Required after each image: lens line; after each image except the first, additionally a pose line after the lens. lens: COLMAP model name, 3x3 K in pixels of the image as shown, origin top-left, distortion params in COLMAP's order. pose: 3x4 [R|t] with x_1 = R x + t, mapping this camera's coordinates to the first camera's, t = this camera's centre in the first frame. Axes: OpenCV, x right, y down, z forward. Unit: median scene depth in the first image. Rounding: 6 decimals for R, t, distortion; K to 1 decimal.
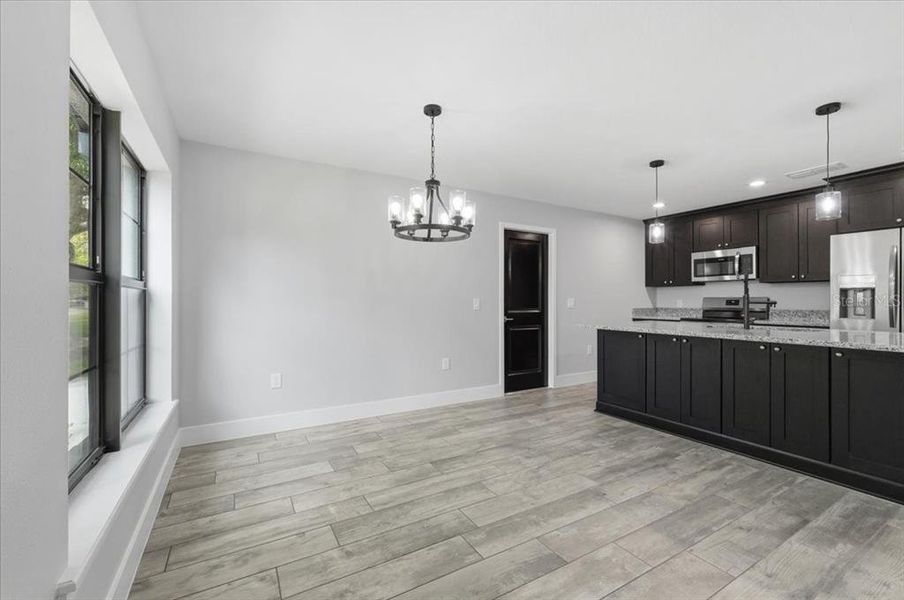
lens RADIAL K [[382.1, 0, 452.0], [0, 382.1, 300.0], [0, 0, 1]] dist [-0.000629, -0.000247]
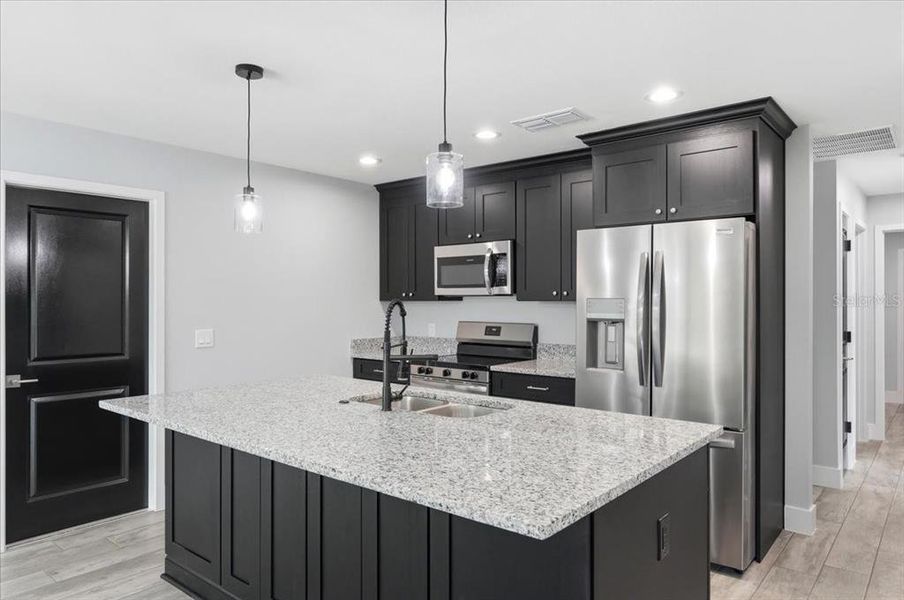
lens RADIAL K [[601.0, 0, 452.0], [0, 601.0, 300.0], [0, 0, 1]] dist [-0.001545, -0.001697]
pose [[0.938699, -0.001686, 0.344733, 0.372489], [0.000508, 0.999994, 0.003508, -0.048919], [-0.344737, -0.003118, 0.938694, 0.138009]]
